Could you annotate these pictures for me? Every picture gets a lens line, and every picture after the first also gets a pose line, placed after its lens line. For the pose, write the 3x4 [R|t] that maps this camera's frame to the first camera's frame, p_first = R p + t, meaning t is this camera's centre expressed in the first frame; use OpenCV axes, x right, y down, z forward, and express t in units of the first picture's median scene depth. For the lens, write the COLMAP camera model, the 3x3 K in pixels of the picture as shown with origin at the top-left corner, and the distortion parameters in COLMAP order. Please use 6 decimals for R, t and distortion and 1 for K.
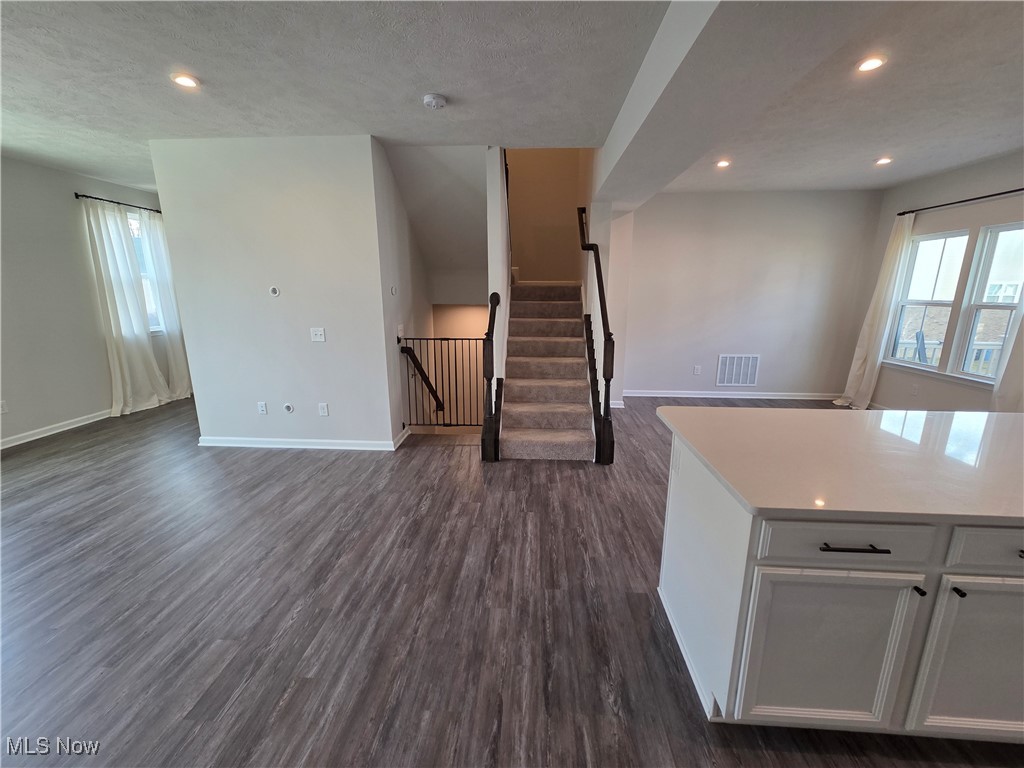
lens RADIAL K [[415.2, 0, 512.0], [0, 415.2, 385.3], [0, 0, 1]] dist [0.003567, -0.001140]
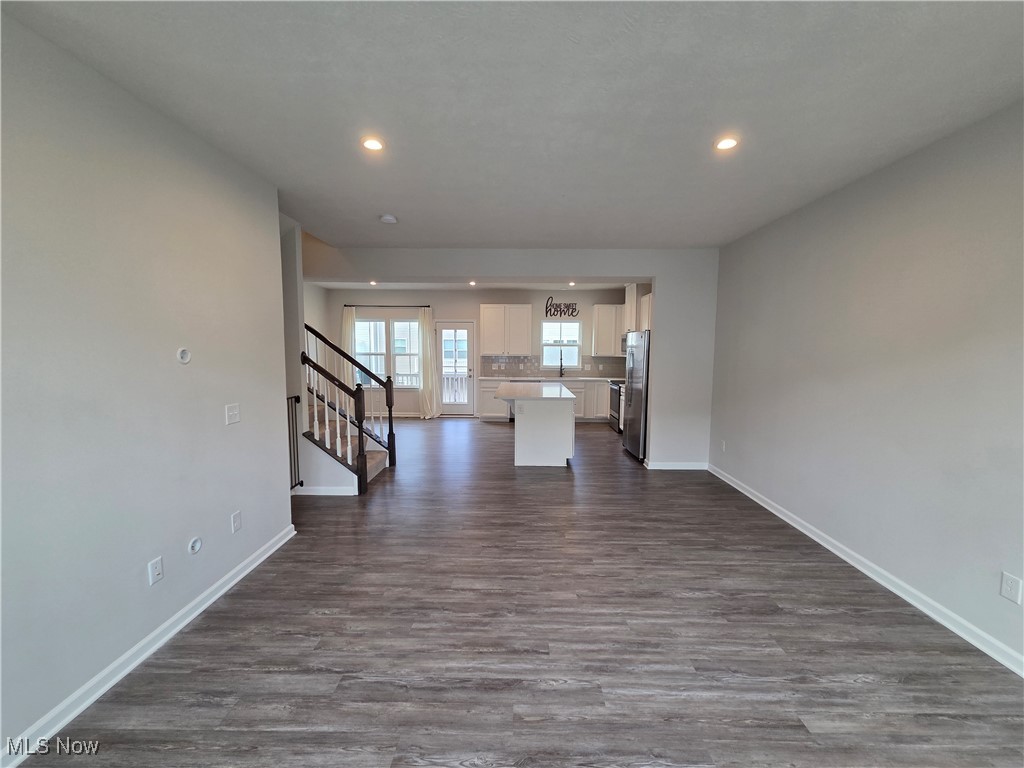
lens RADIAL K [[415.2, 0, 512.0], [0, 415.2, 385.3], [0, 0, 1]] dist [0.003567, -0.001140]
pose [[-0.042874, -0.094639, 0.994588, -1.407740], [0.217417, 0.970761, 0.101744, -0.162602], [-0.975137, 0.220603, -0.021044, 0.640259]]
